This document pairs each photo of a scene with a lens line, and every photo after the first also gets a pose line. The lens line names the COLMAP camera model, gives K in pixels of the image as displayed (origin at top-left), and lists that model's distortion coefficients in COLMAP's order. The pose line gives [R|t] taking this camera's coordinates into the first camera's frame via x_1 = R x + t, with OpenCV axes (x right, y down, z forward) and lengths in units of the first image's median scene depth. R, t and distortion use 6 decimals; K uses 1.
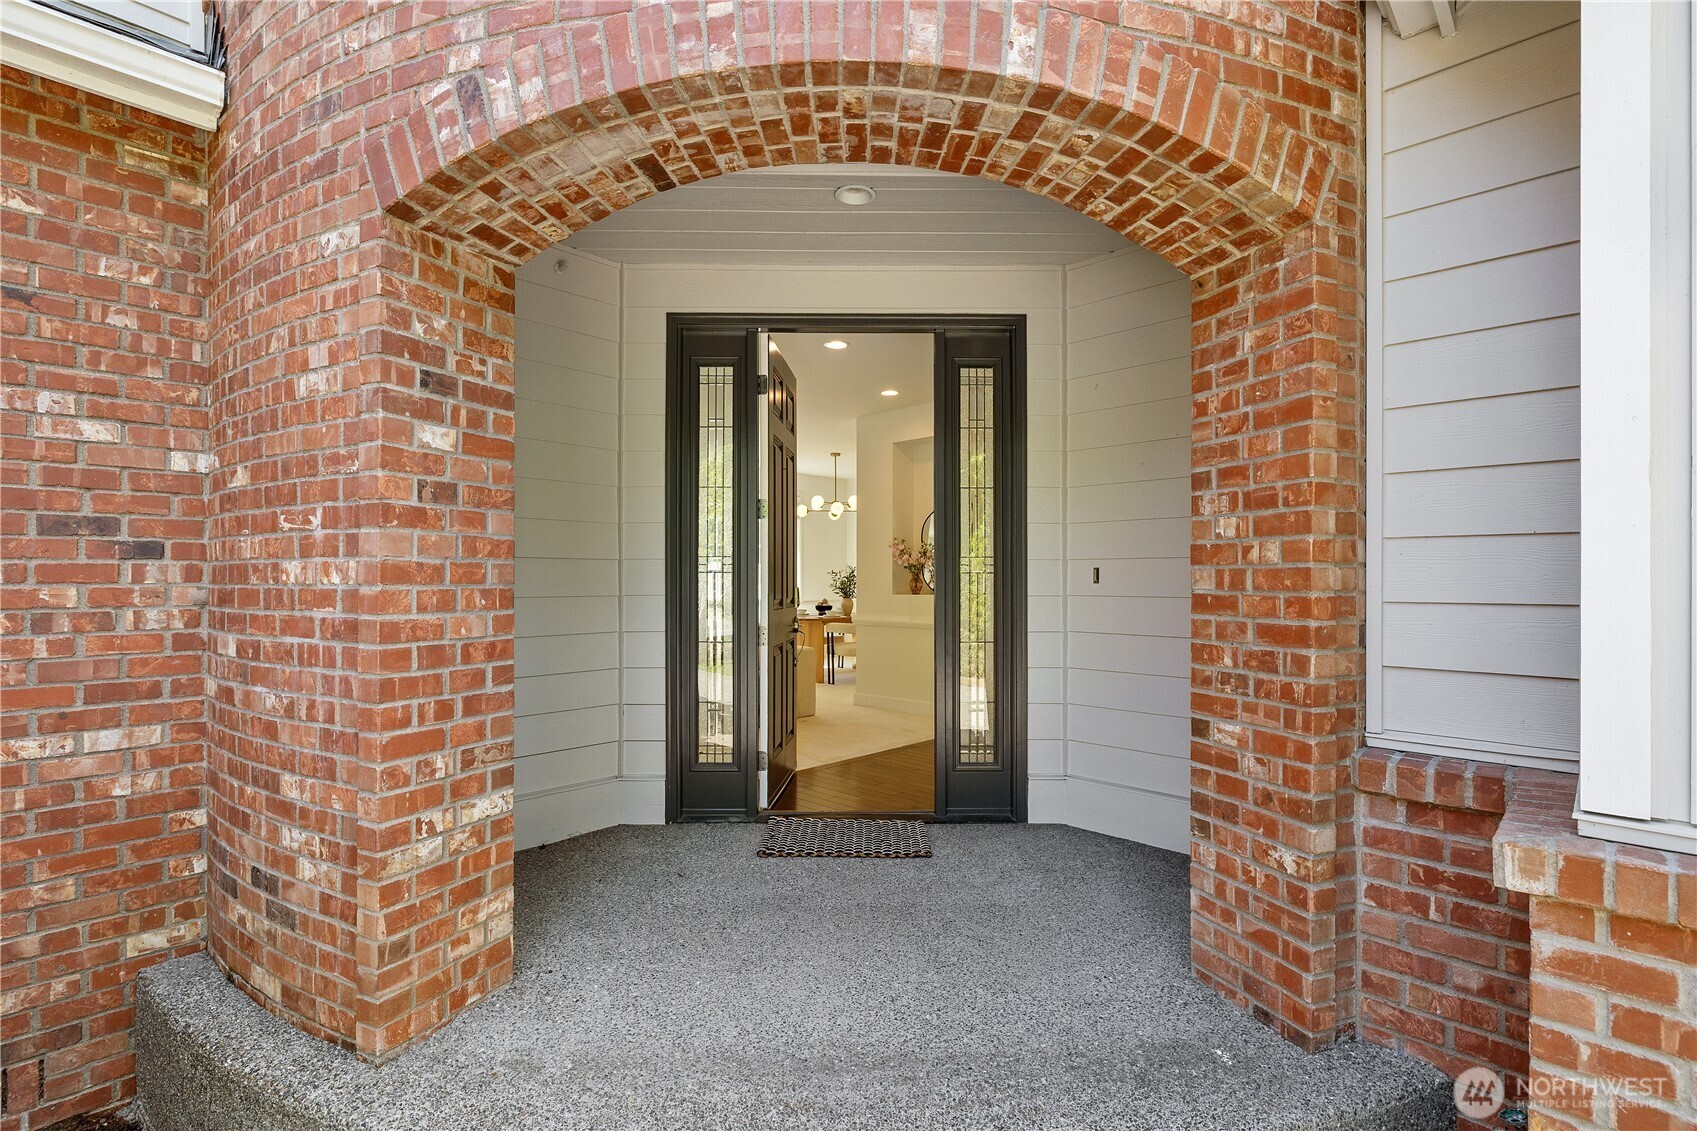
lens RADIAL K [[770.7, 0, 848.5], [0, 770.7, 565.5], [0, 0, 1]] dist [-0.001179, -0.000063]
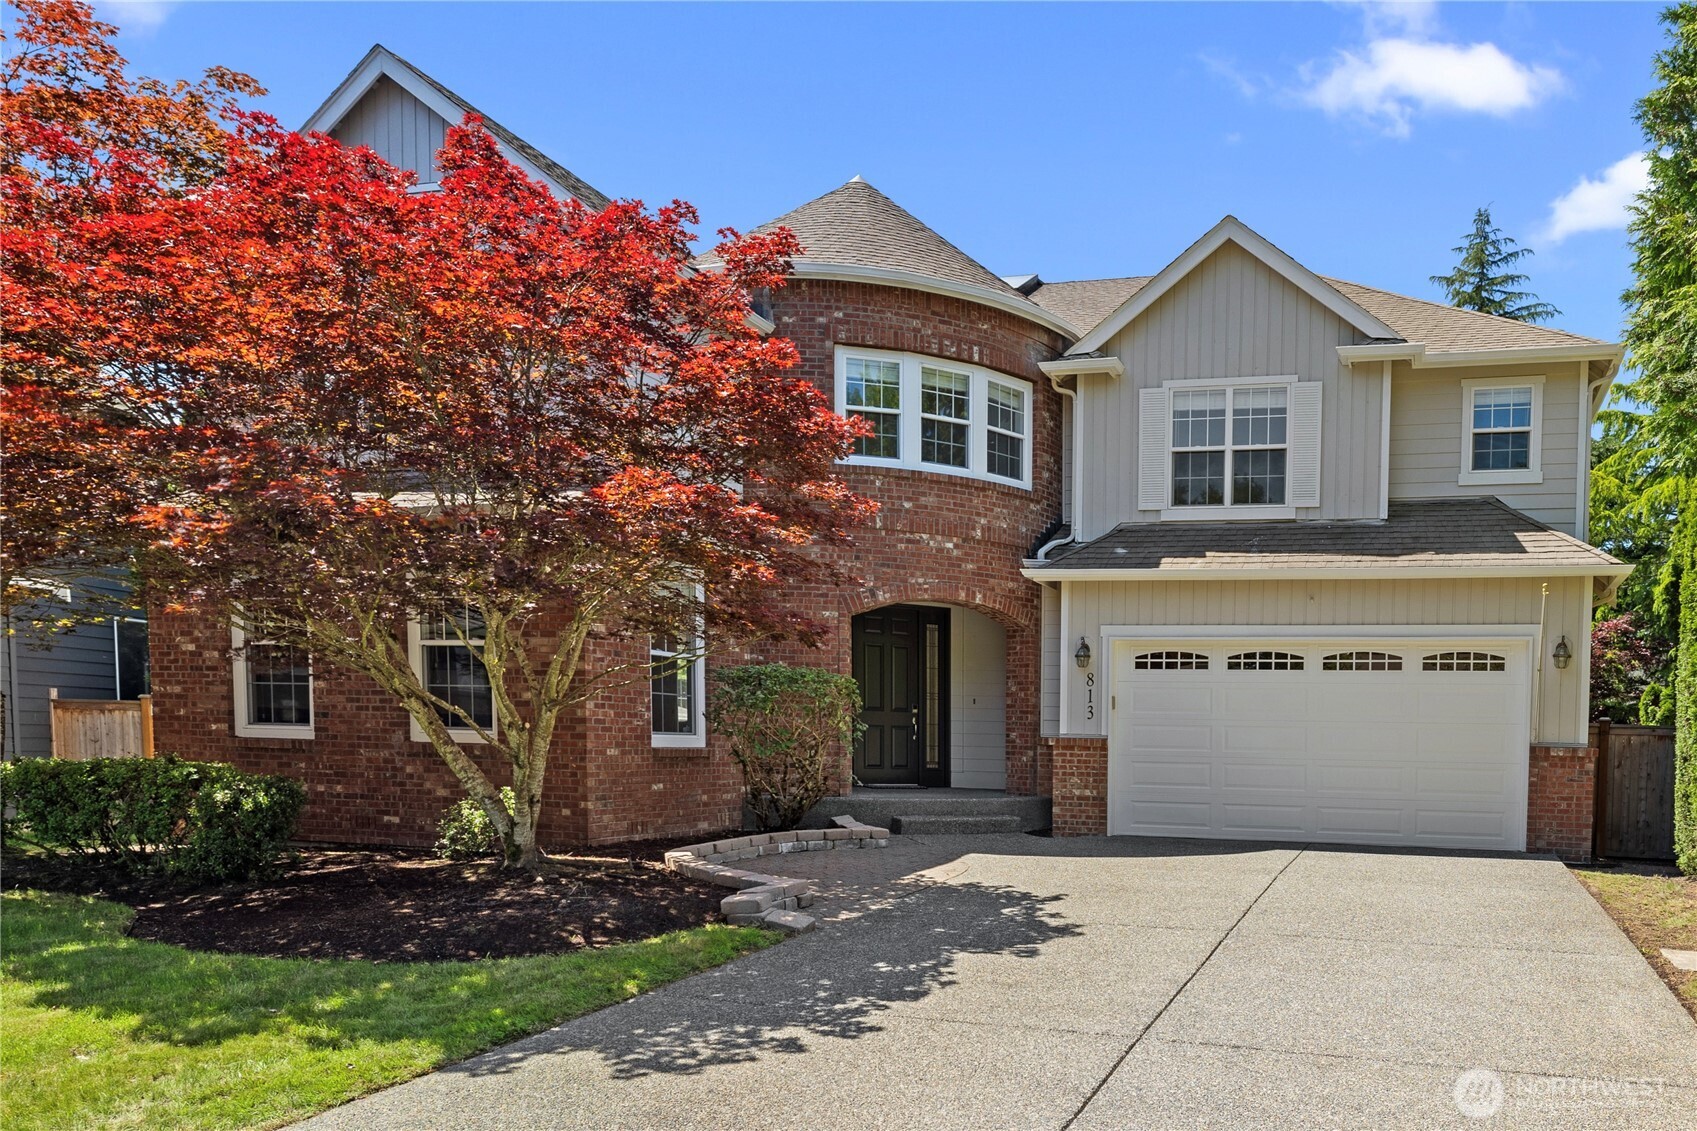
lens RADIAL K [[890.9, 0, 848.5], [0, 890.9, 565.5], [0, 0, 1]] dist [0.000807, 0.000015]
pose [[0.962621, 0.075467, 0.260125, -2.047746], [-0.035782, 0.987414, -0.154054, 0.084577], [-0.268477, 0.138988, 0.953206, -4.217442]]
